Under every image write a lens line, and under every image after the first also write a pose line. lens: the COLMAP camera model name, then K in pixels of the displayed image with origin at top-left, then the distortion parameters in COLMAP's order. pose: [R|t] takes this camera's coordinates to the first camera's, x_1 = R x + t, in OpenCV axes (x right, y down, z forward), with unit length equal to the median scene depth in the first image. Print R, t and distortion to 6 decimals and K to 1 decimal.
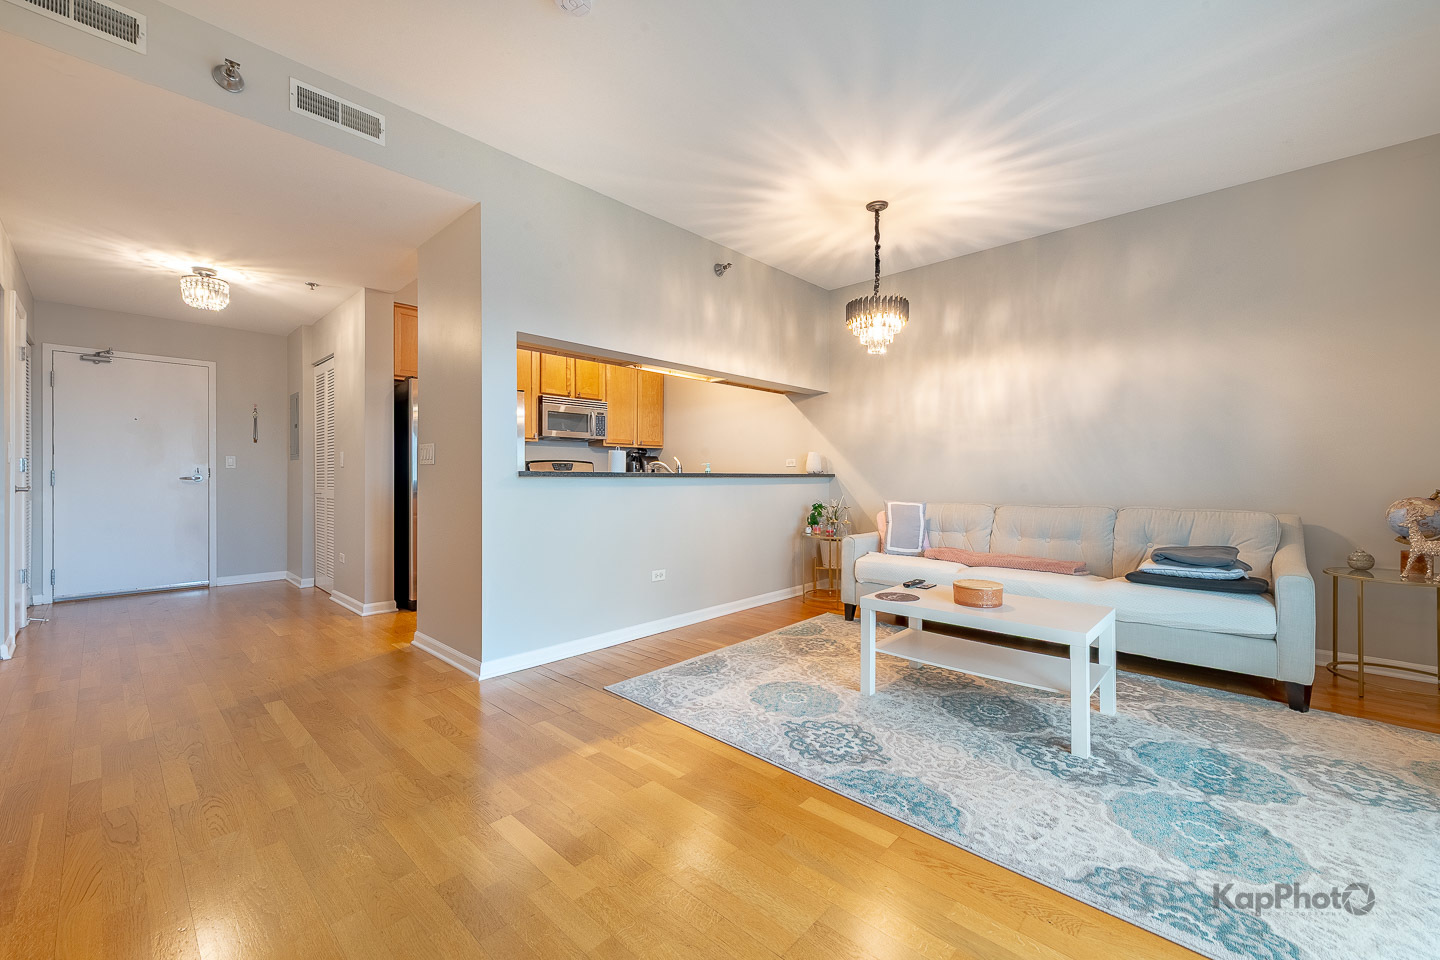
lens RADIAL K [[561.3, 0, 676.3], [0, 561.3, 475.9], [0, 0, 1]] dist [0.014153, 0.000019]
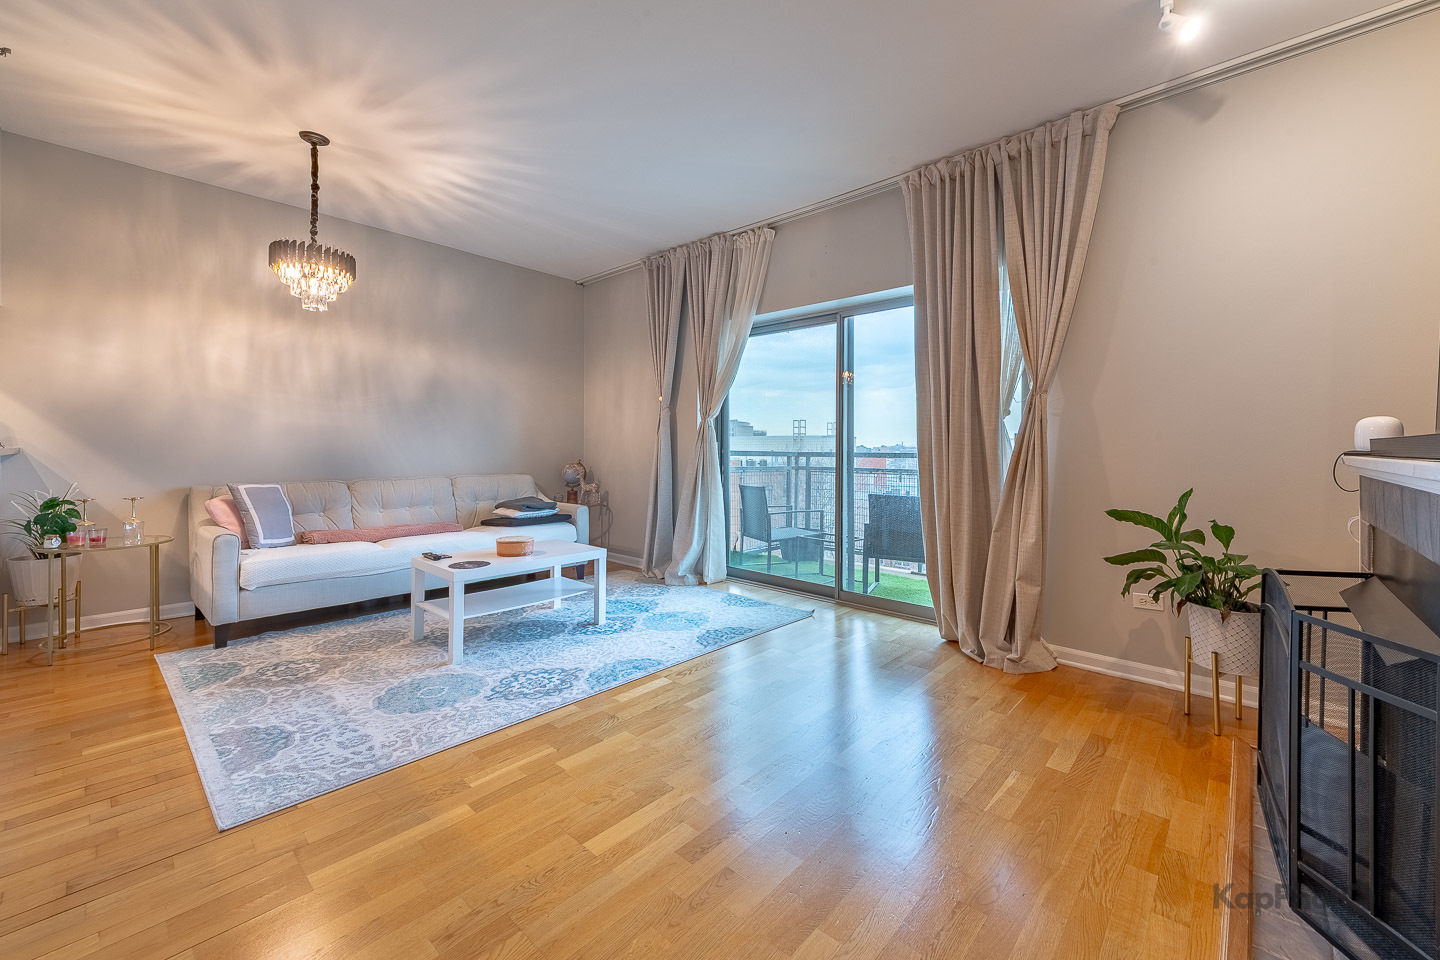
lens RADIAL K [[580.3, 0, 781.0], [0, 580.3, 454.1], [0, 0, 1]] dist [0.009012, -0.000249]
pose [[-0.100741, -0.011955, 0.994841, -0.602898], [-0.008140, 0.999904, 0.011191, -0.015494], [-0.994879, -0.006970, -0.100829, 0.381651]]
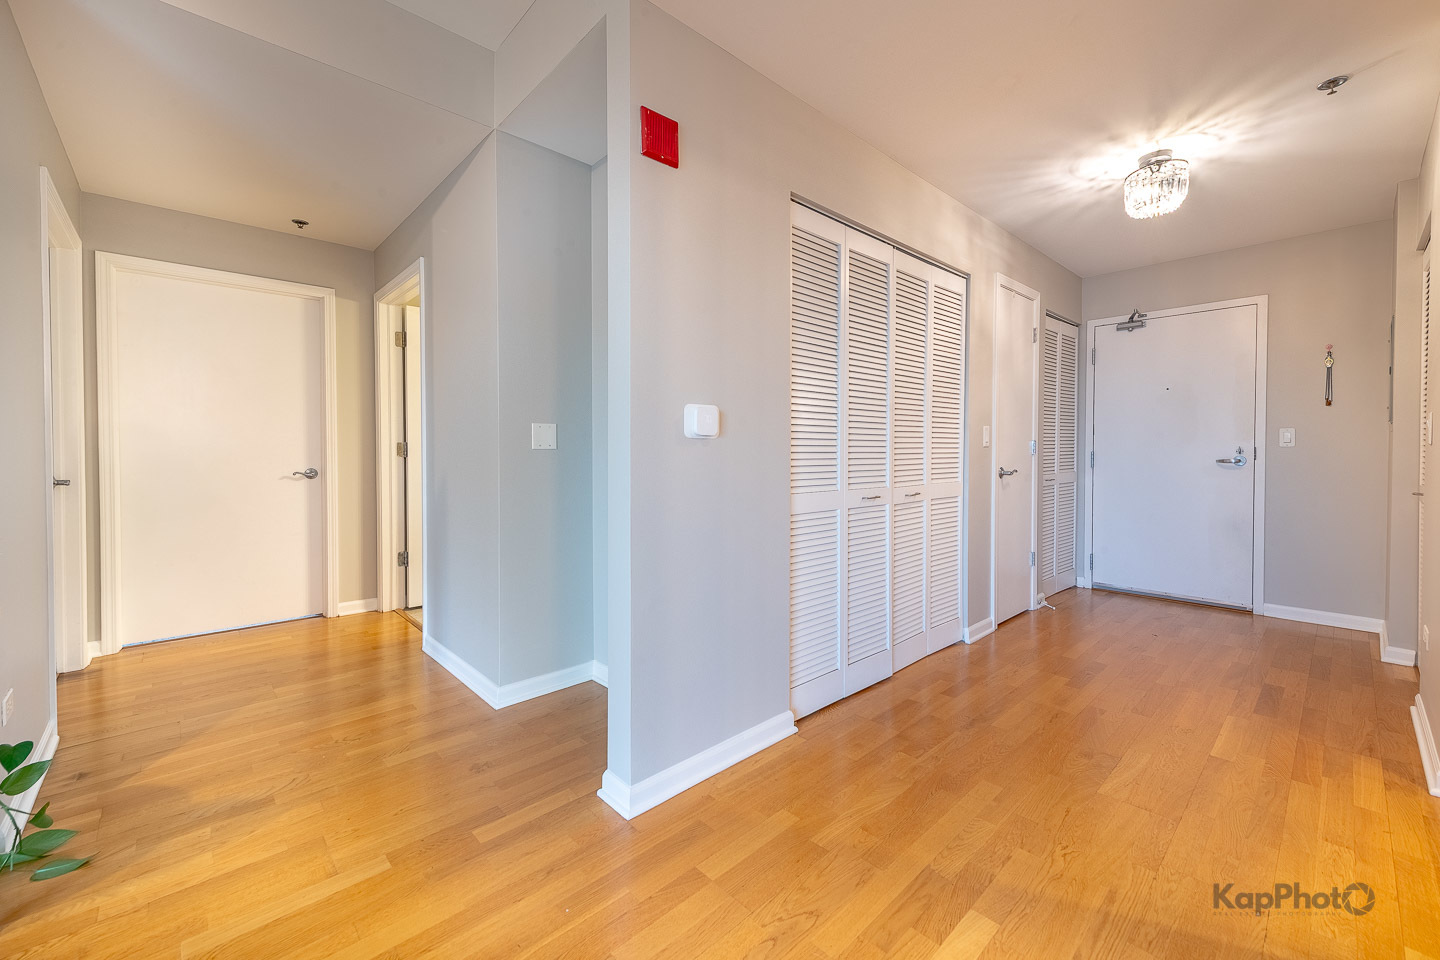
lens RADIAL K [[580.3, 0, 781.0], [0, 580.3, 454.1], [0, 0, 1]] dist [0.009012, -0.000249]
pose [[0.011736, 0.005806, -0.999914, -0.148212], [0.001617, 0.999982, 0.005825, -0.013738], [0.999930, -0.001686, 0.011727, 0.592904]]
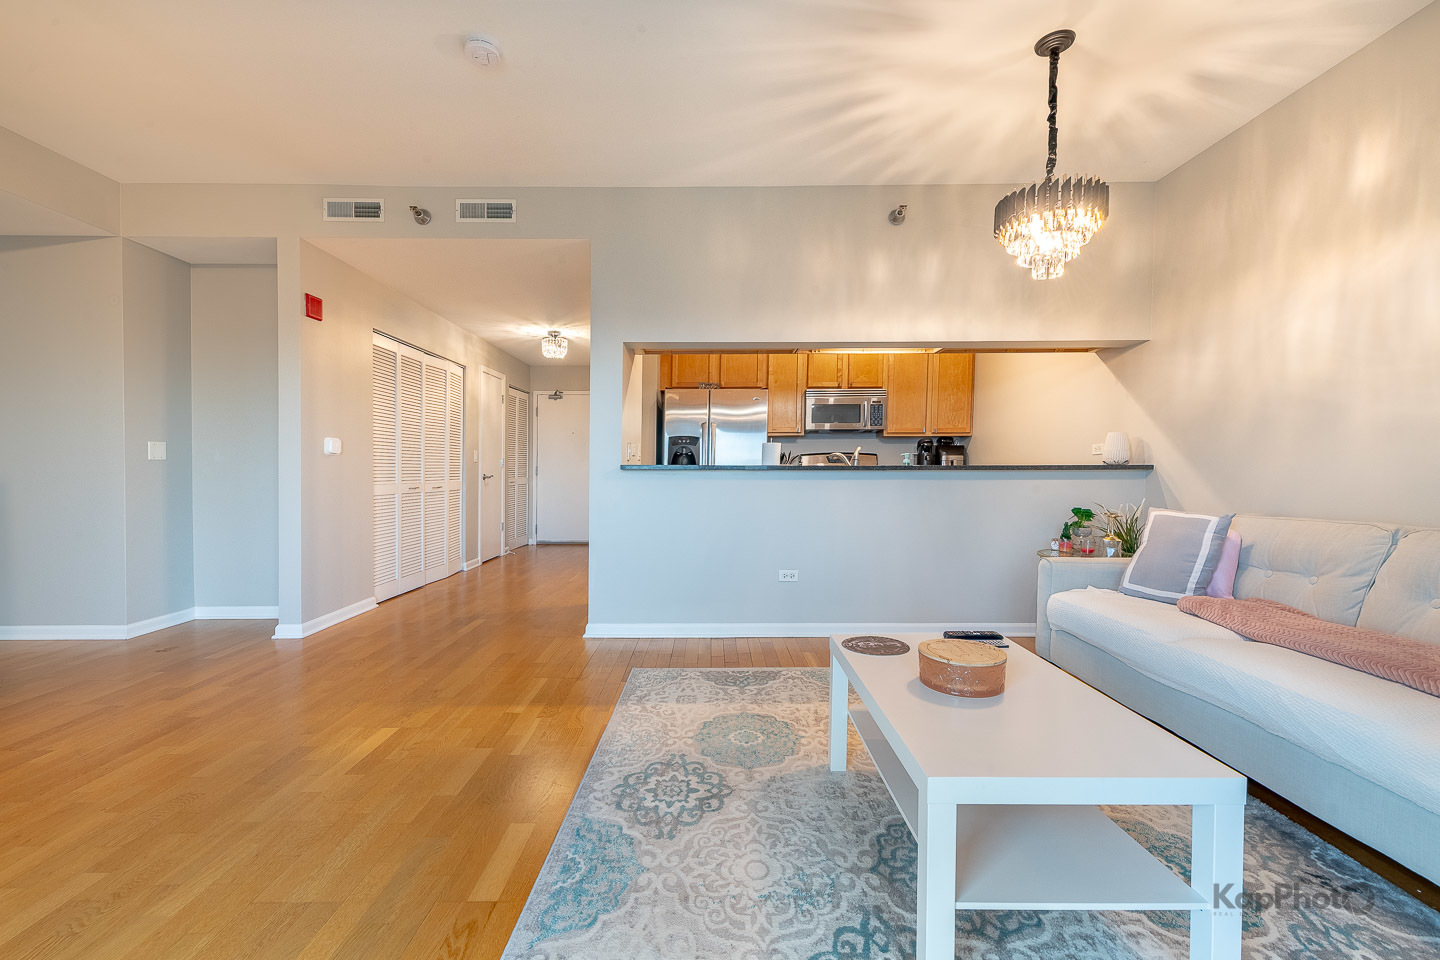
lens RADIAL K [[541.2, 0, 725.6], [0, 541.2, 476.5], [0, 0, 1]] dist [0.011136, -0.000133]
pose [[0.719155, 0.008479, -0.694798, 0.541027], [0.000323, 0.999921, 0.012537, 0.002746], [0.694850, -0.009240, 0.719095, 0.303831]]
